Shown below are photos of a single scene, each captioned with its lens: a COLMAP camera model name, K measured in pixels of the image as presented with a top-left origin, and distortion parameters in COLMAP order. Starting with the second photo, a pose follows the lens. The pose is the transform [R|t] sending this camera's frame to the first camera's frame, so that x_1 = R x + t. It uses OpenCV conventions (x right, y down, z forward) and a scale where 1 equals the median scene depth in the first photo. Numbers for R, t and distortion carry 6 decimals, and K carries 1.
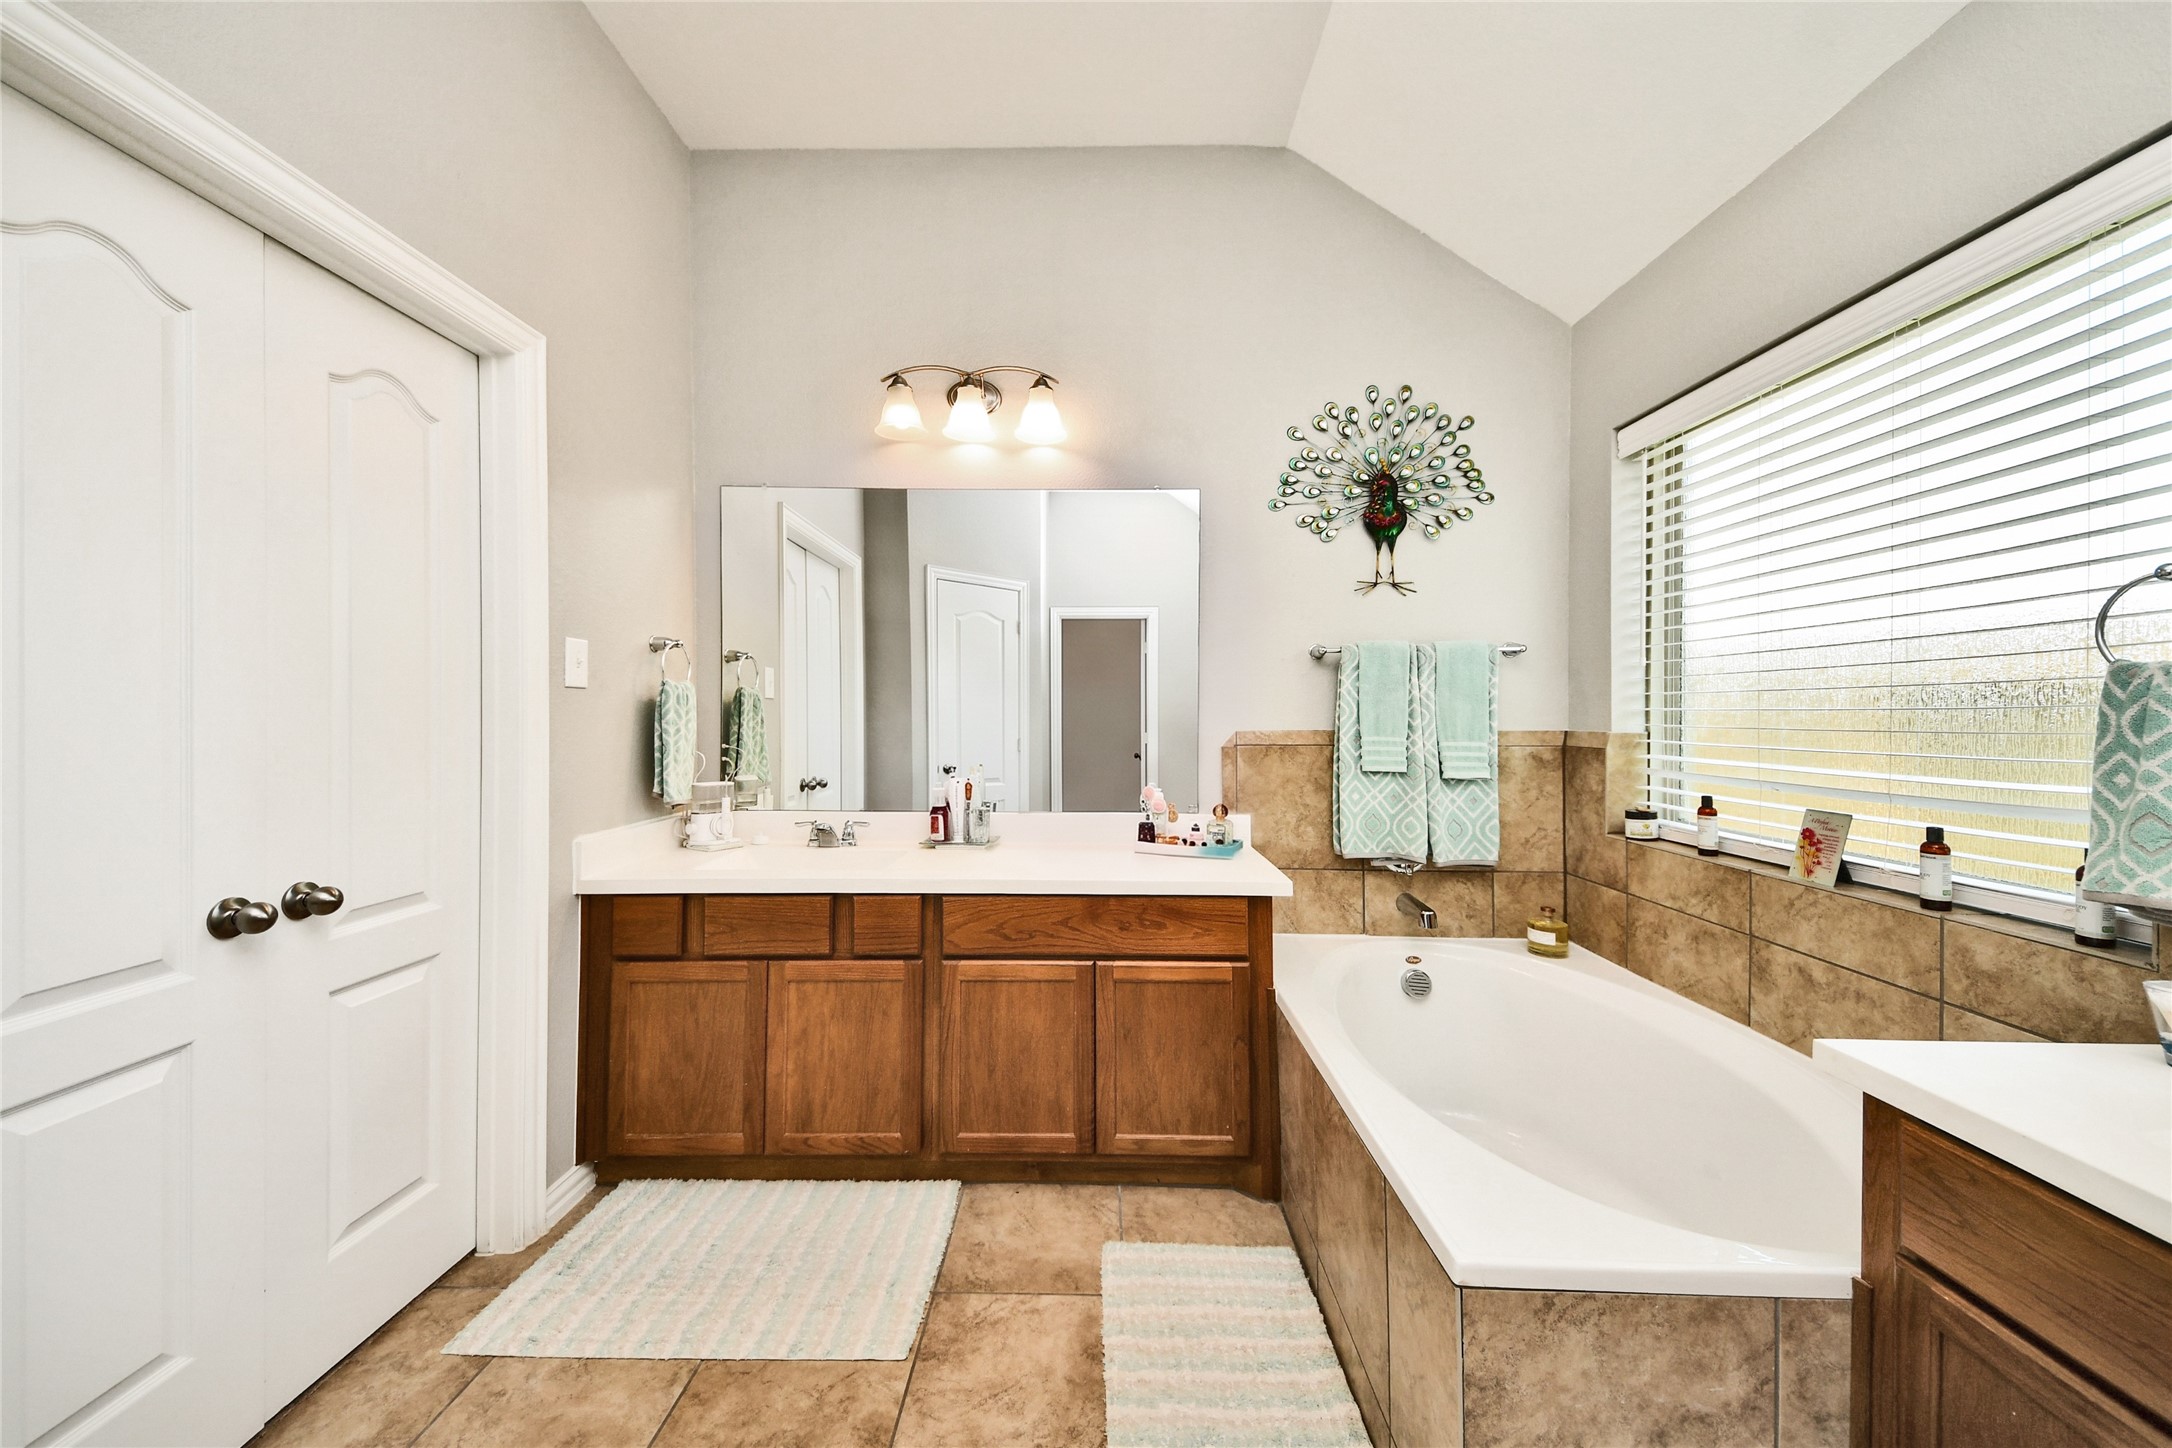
lens RADIAL K [[777.7, 0, 1109.5], [0, 777.7, 717.8], [0, 0, 1]] dist [0.020031, -0.009235]
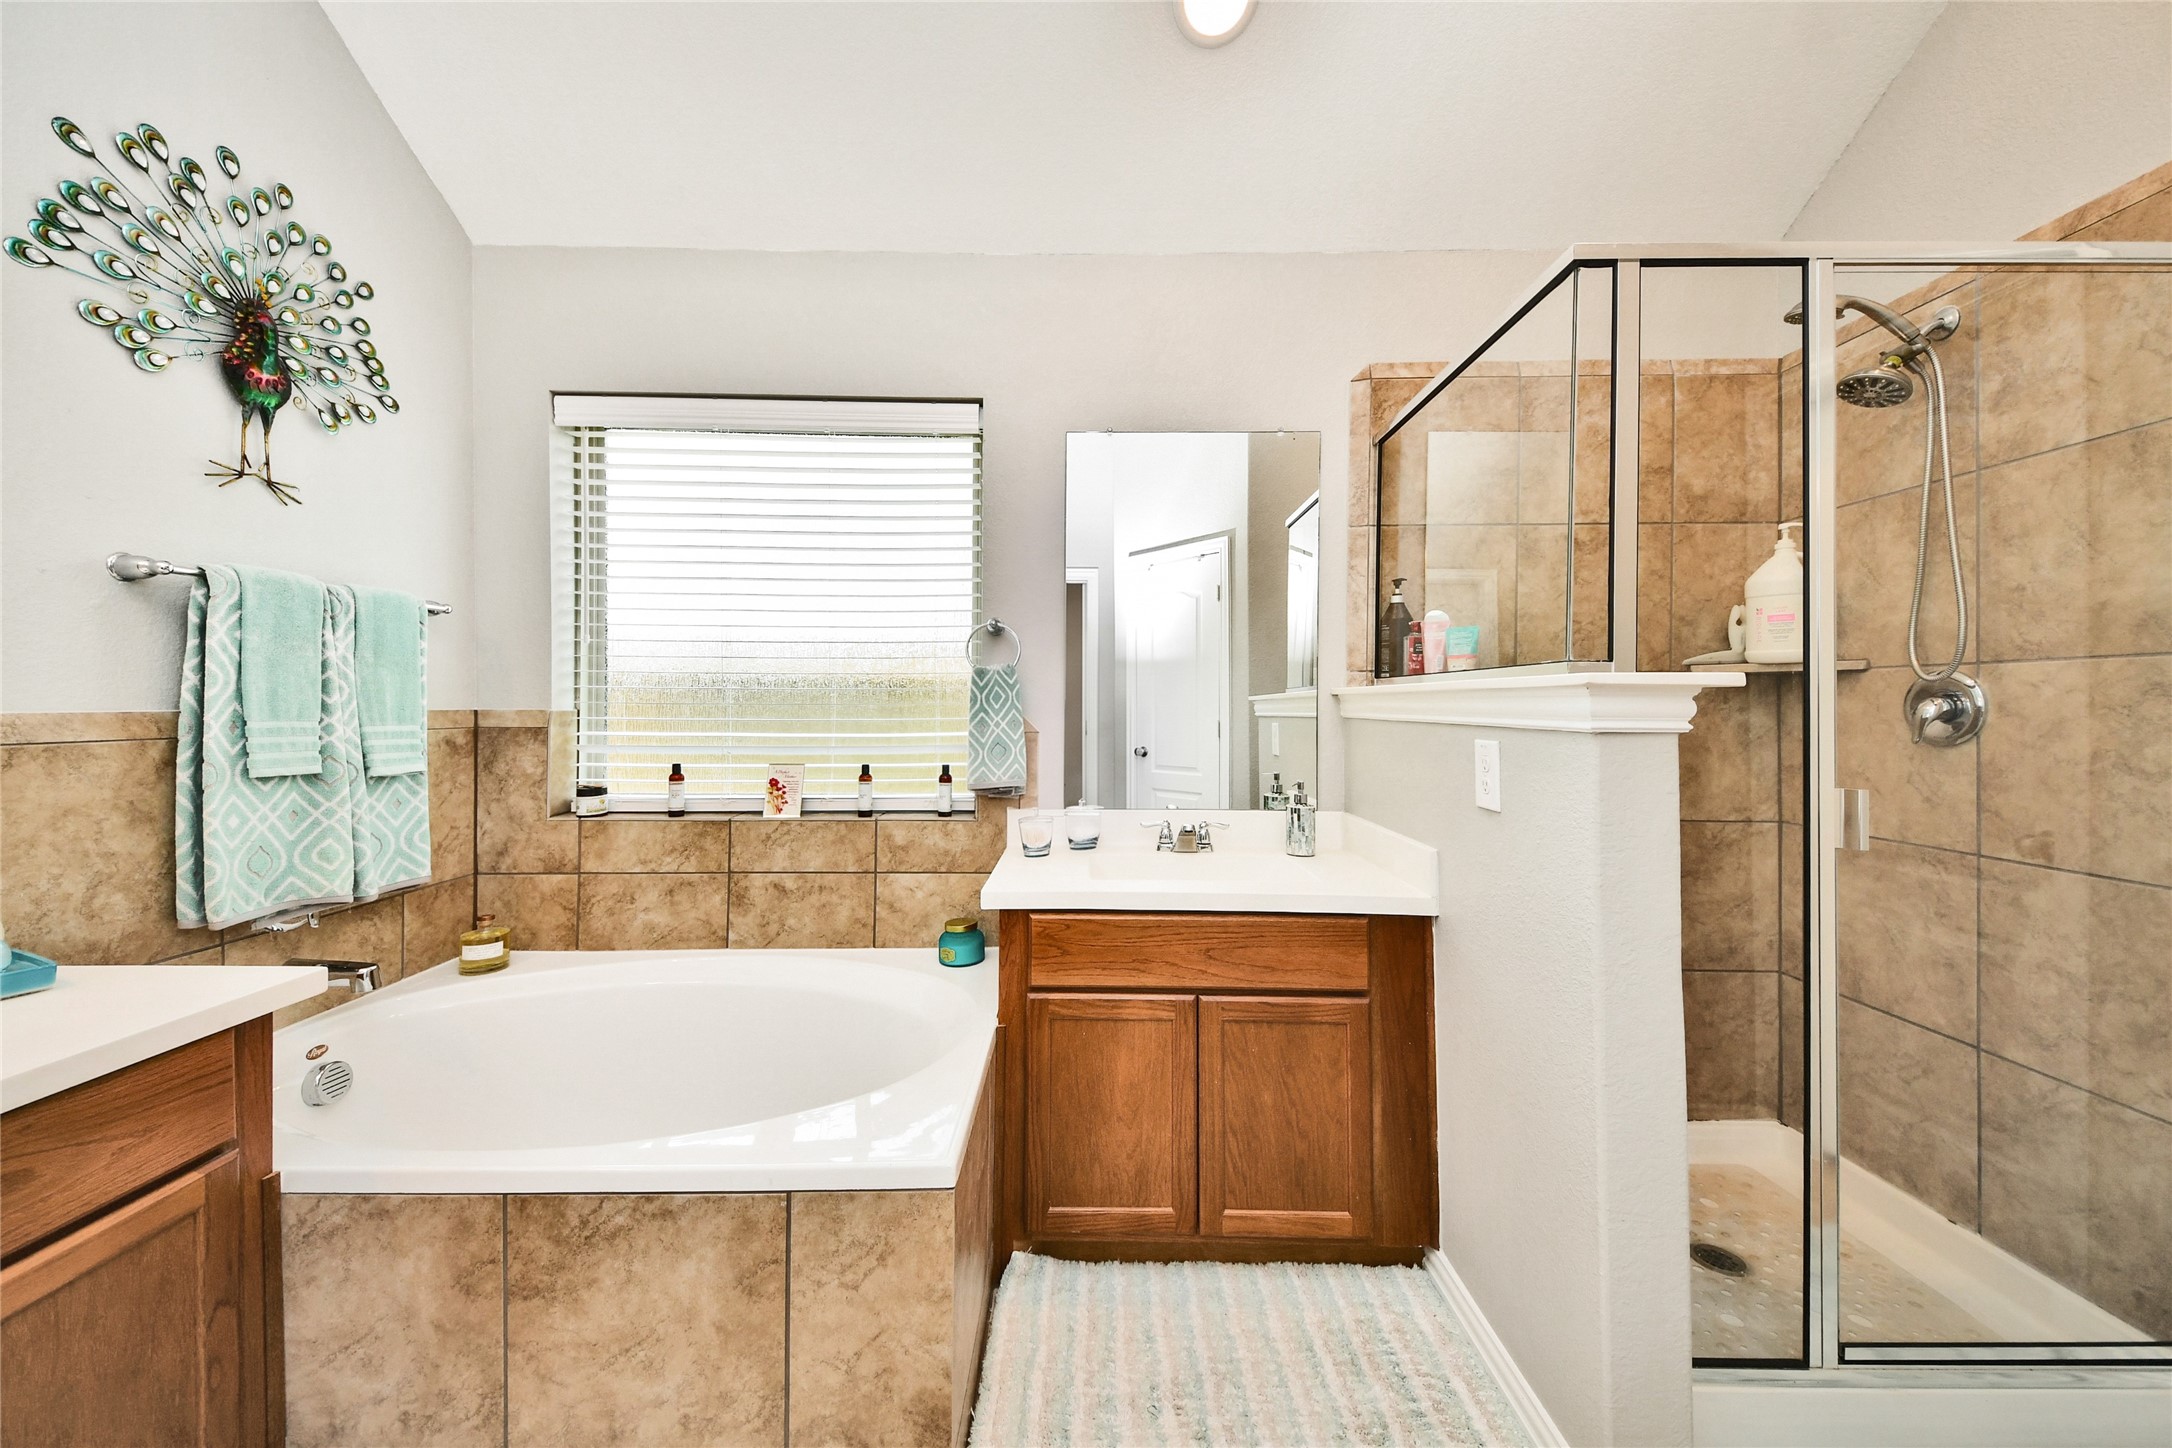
lens RADIAL K [[777.7, 0, 1078.4], [0, 777.7, 704.5], [0, 0, 1]] dist [0.020031, -0.009235]
pose [[-0.040354, 0.000446, 0.999185, -0.319276], [-0.000134, 1.000000, -0.000451, 0.011405], [-0.999185, -0.000152, -0.040354, 0.380146]]
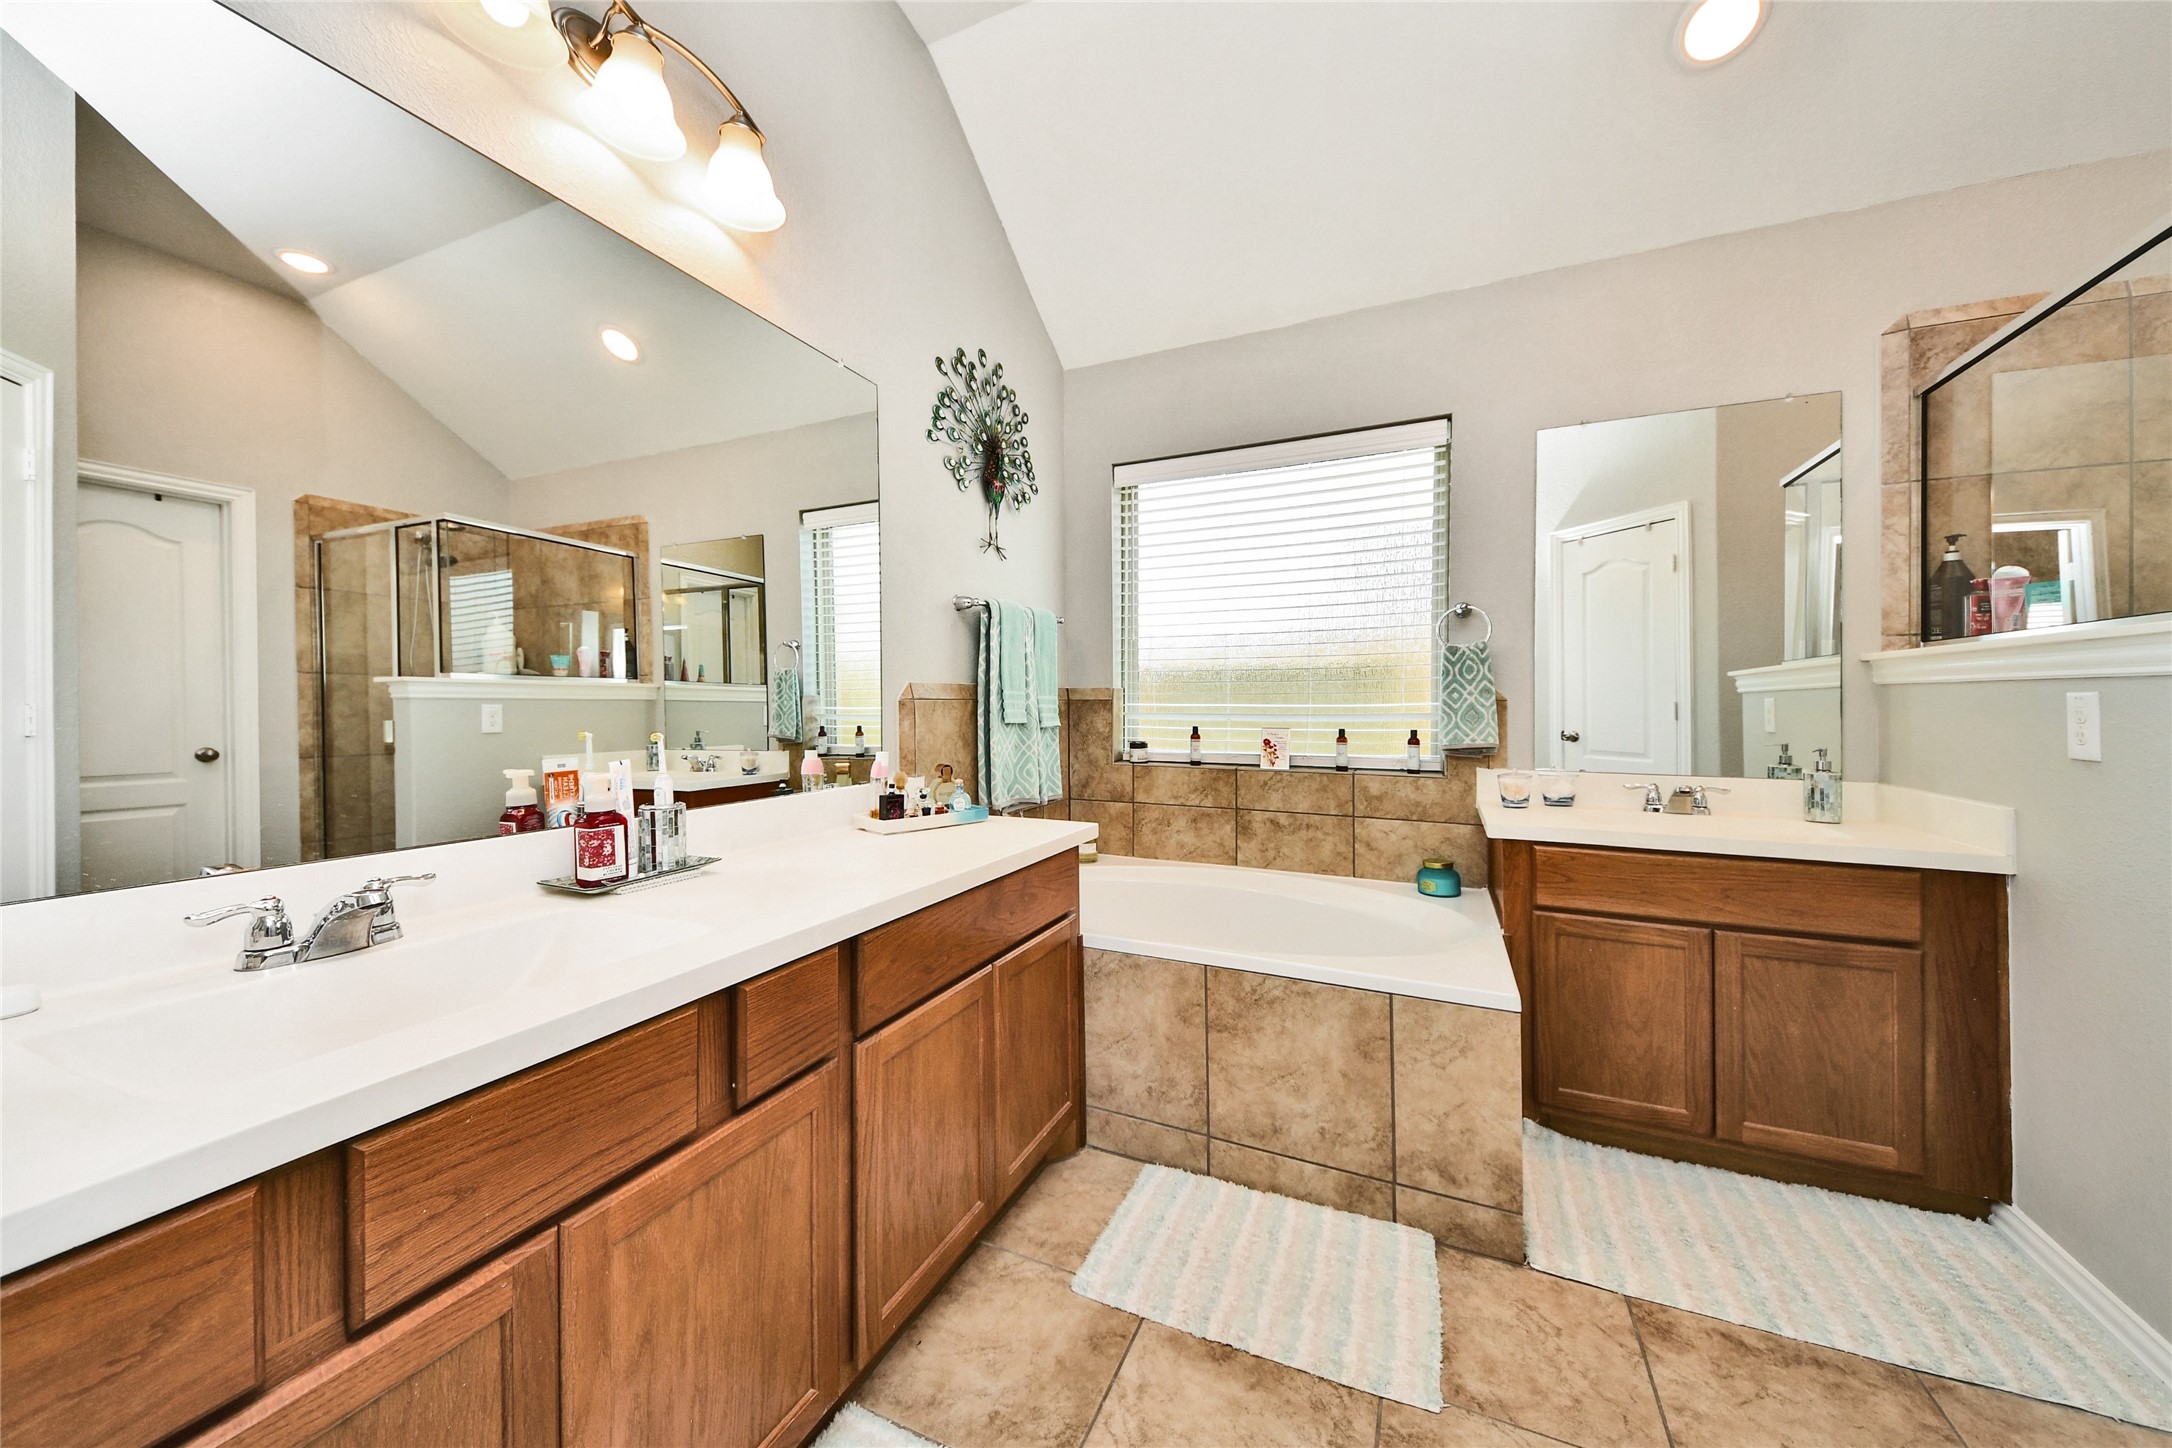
lens RADIAL K [[777.7, 0, 1052.6], [0, 777.7, 703.5], [0, 0, 1]] dist [0.020031, -0.009235]
pose [[0.392696, -0.000288, 0.919668, -0.605119], [0.004640, 0.999988, -0.001668, 0.045676], [-0.919657, 0.004923, 0.392693, 0.540996]]
